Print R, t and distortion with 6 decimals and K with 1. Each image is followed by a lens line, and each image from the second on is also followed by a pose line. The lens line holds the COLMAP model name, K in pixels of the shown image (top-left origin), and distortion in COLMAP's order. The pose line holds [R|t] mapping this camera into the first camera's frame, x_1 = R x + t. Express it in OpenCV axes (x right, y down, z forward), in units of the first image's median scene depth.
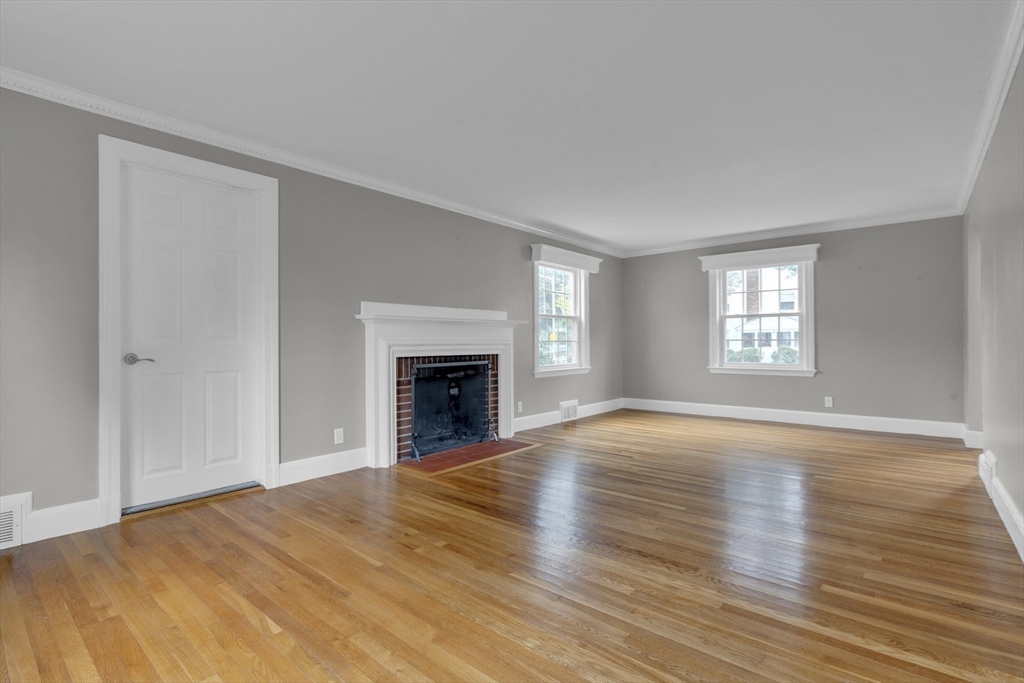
lens RADIAL K [[468.8, 0, 511.5], [0, 468.8, 339.1], [0, 0, 1]] dist [-0.009480, 0.001177]
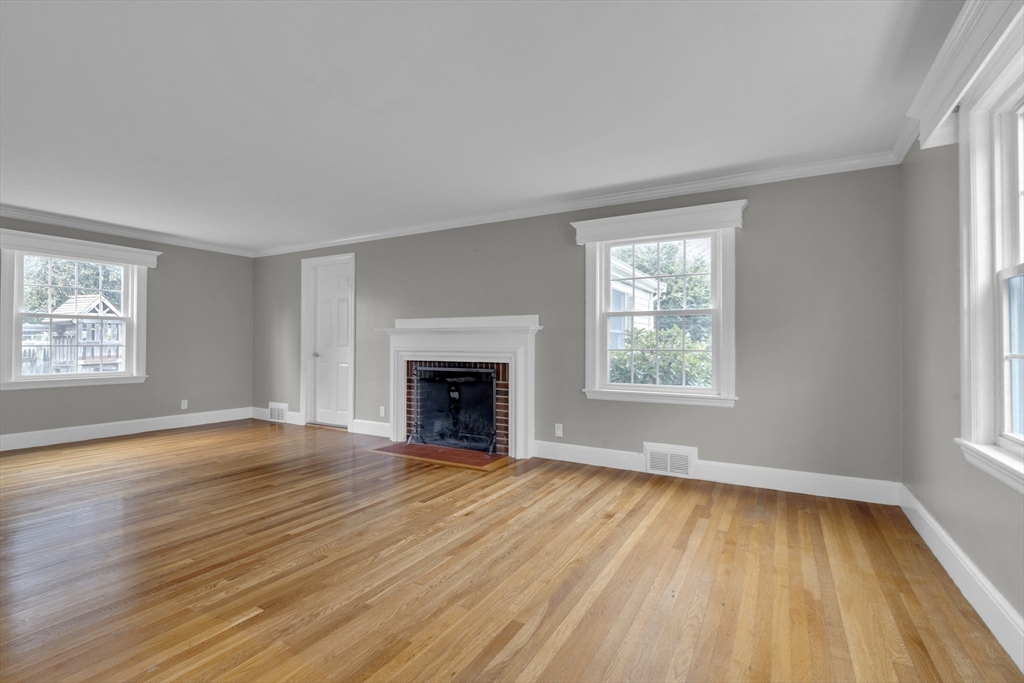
lens RADIAL K [[468.8, 0, 511.5], [0, 468.8, 339.1], [0, 0, 1]] dist [-0.009480, 0.001177]
pose [[0.198199, -0.004501, -0.980151, 0.982237], [0.003647, 0.999986, -0.003855, -0.012657], [0.980155, -0.002811, 0.198213, 0.933580]]
